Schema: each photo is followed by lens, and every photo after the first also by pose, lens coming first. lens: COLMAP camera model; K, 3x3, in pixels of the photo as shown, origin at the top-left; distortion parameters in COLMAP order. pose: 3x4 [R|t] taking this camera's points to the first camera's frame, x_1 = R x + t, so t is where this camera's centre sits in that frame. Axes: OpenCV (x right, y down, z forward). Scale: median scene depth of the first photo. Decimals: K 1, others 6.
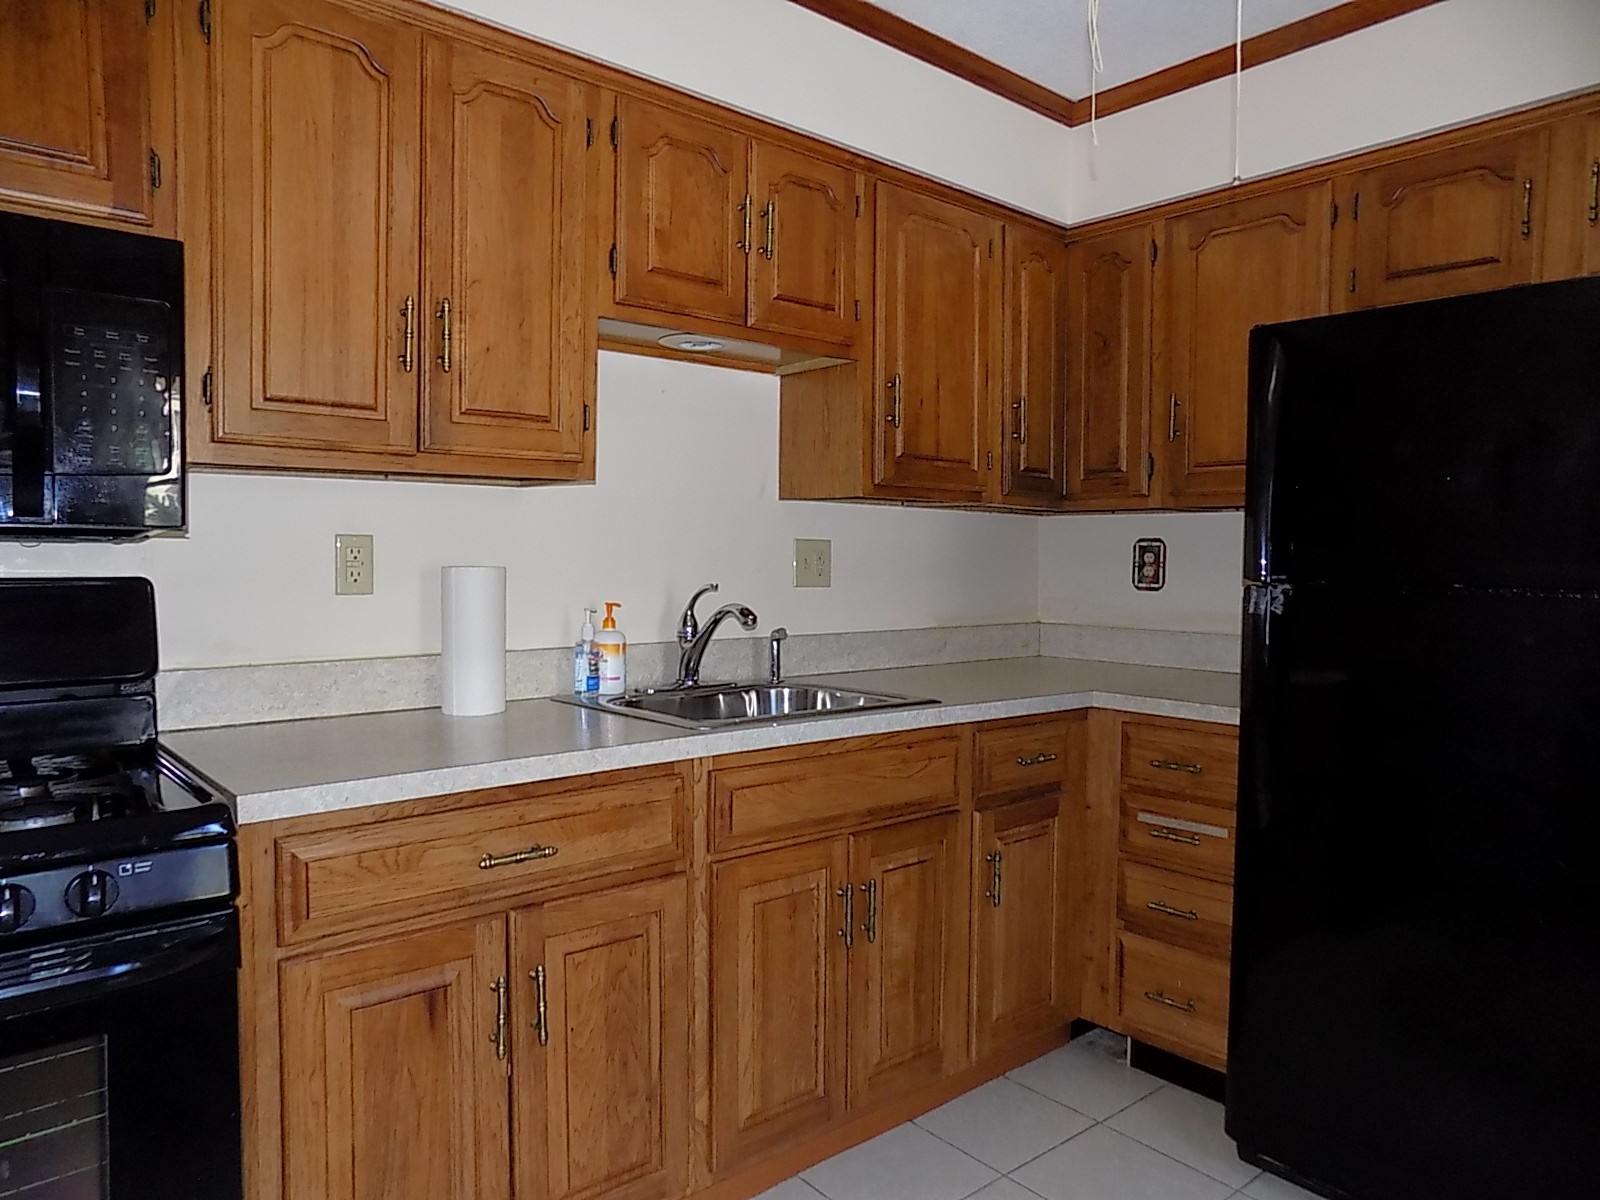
lens RADIAL K [[1075.0, 0, 818.4], [0, 1075.0, 597.3], [0, 0, 1]] dist [-0.091458, 0.078761]
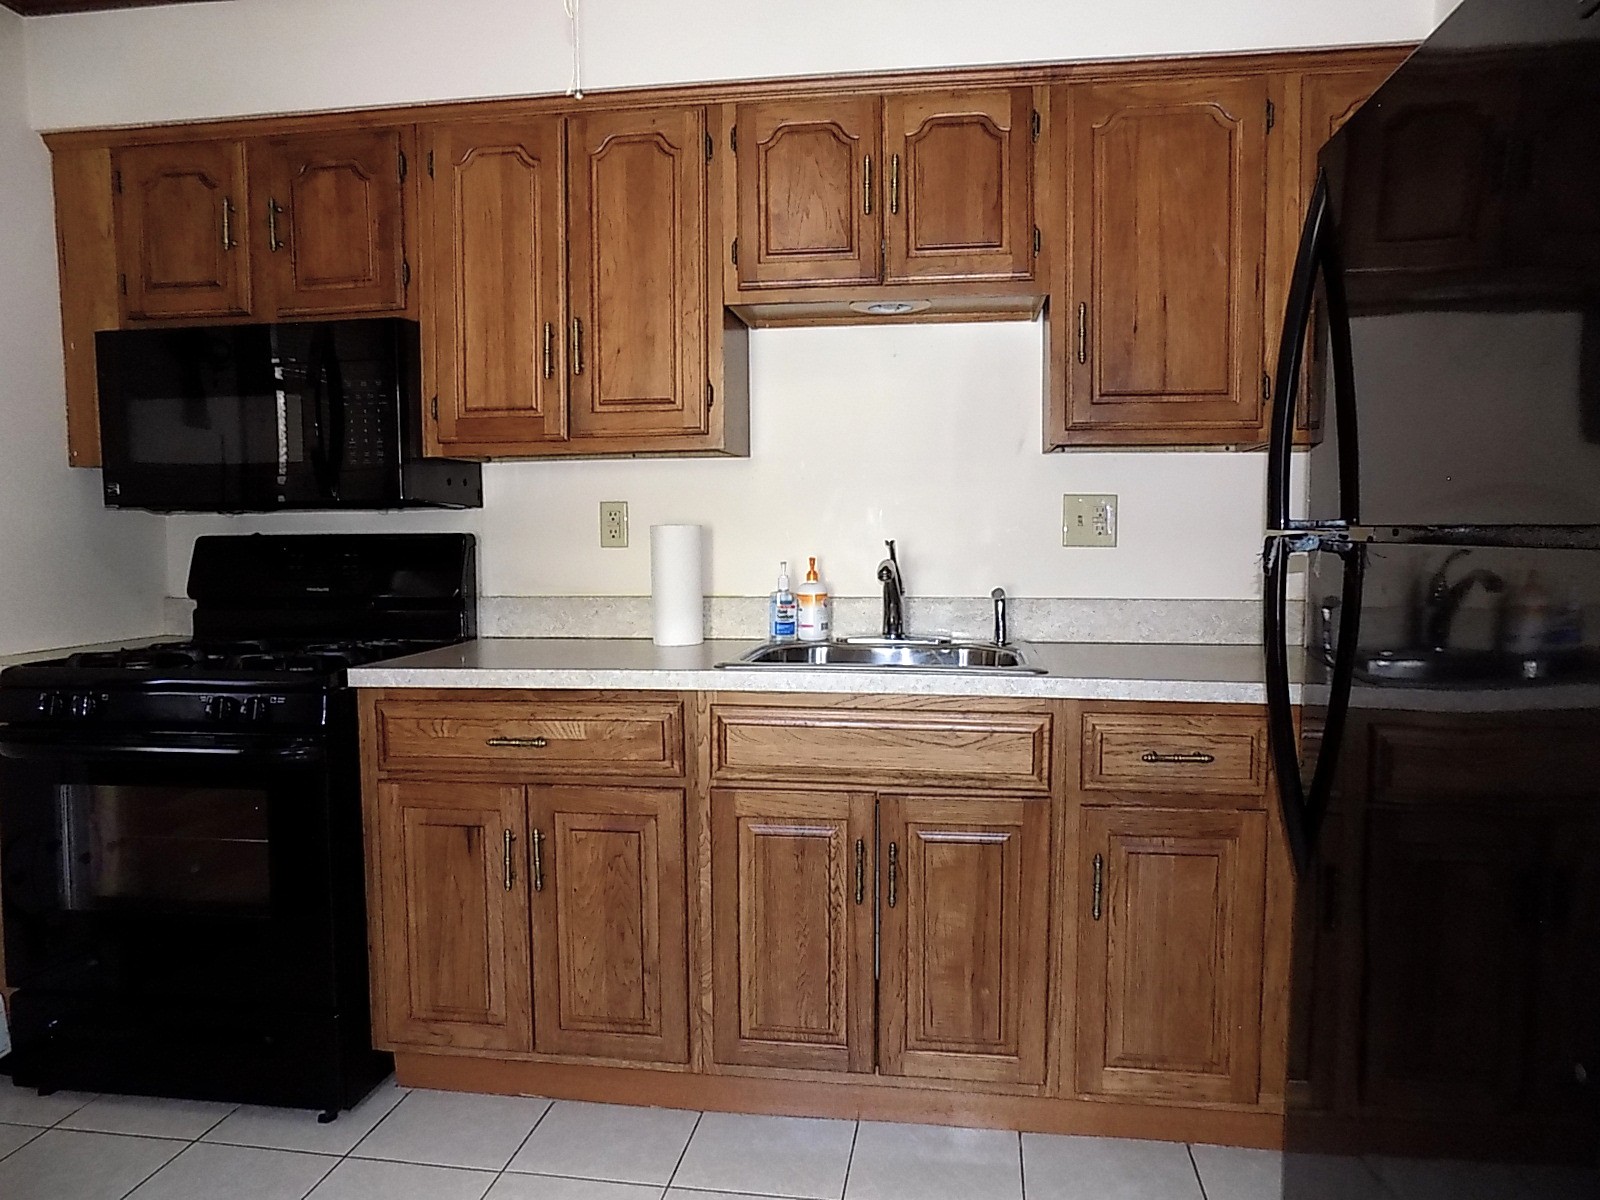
lens RADIAL K [[1075.0, 0, 818.4], [0, 1075.0, 597.3], [0, 0, 1]] dist [-0.091458, 0.078761]
pose [[0.656565, 0.037531, -0.753335, 0.785355], [-0.018296, 0.999260, 0.033838, 0.010287], [0.754048, -0.008434, 0.656765, 0.339545]]
